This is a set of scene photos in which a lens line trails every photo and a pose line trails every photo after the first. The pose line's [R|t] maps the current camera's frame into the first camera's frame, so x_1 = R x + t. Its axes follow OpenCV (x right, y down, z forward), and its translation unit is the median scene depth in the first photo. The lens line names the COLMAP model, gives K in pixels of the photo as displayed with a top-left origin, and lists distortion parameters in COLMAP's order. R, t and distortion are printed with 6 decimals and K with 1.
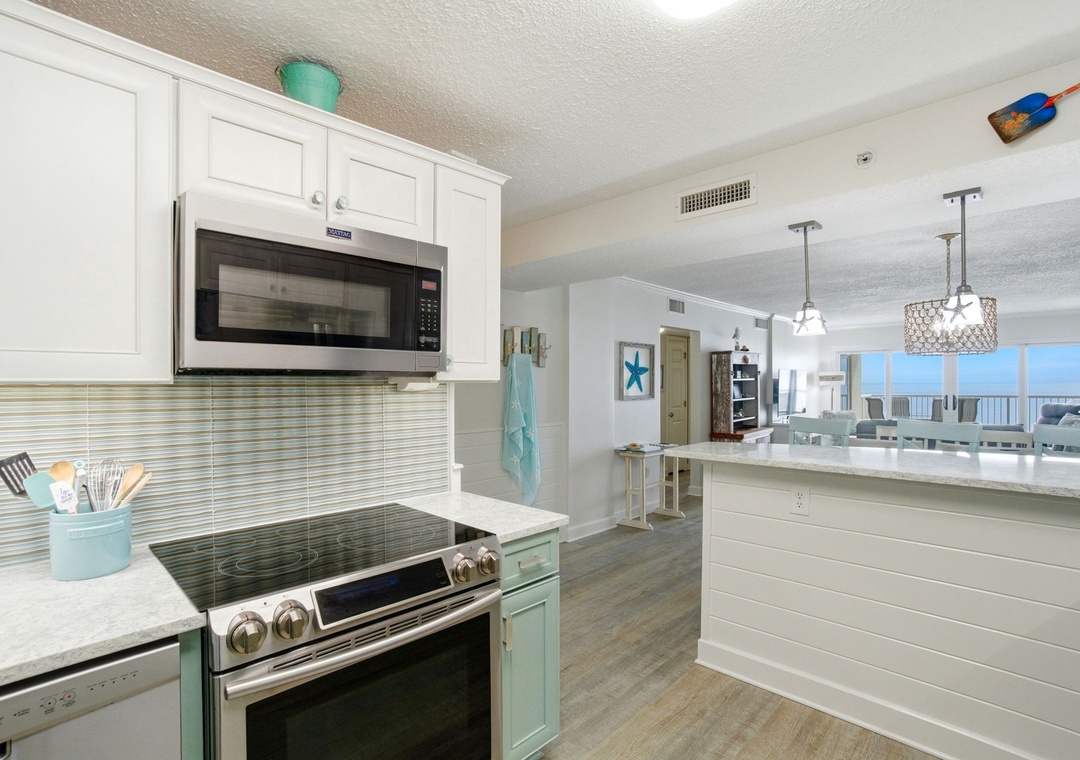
lens RADIAL K [[541.2, 0, 531.8], [0, 541.2, 386.1], [0, 0, 1]] dist [-0.005899, -0.000902]
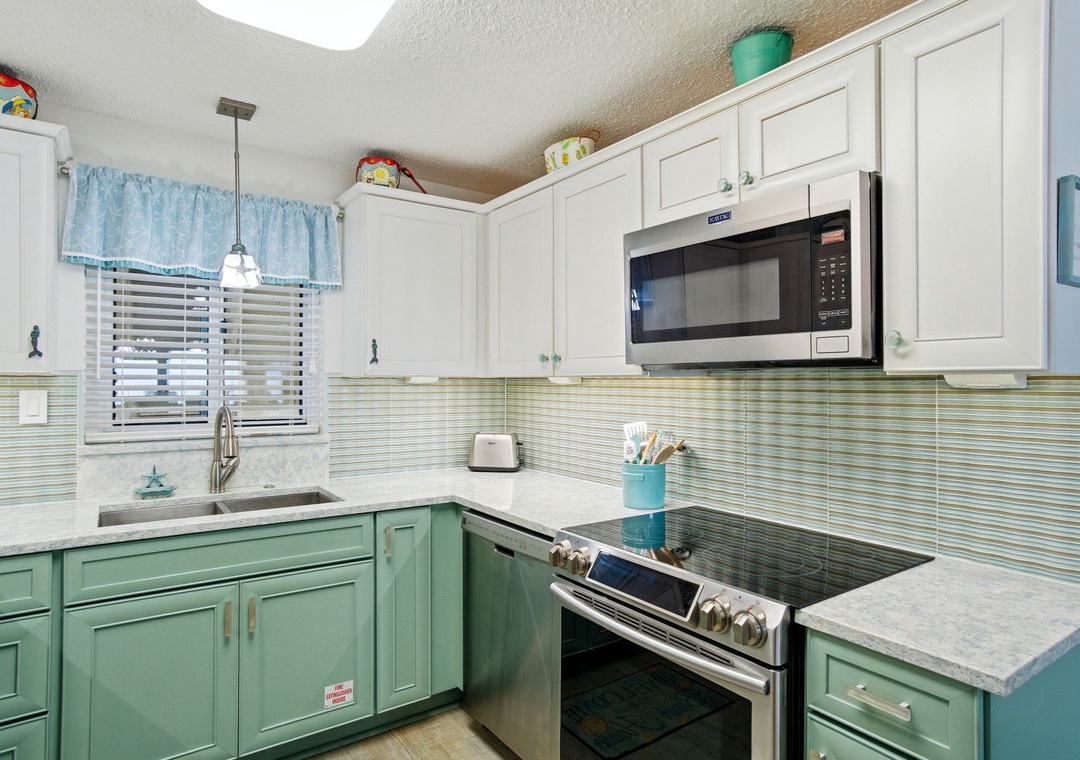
lens RADIAL K [[639.6, 0, 537.5], [0, 639.6, 377.3], [0, 0, 1]] dist [0.004863, 0.000901]
pose [[-0.180076, -0.002068, -0.983650, 0.707142], [-0.003010, 0.999994, -0.001552, -0.000821], [0.983648, 0.002682, -0.180082, 0.778880]]
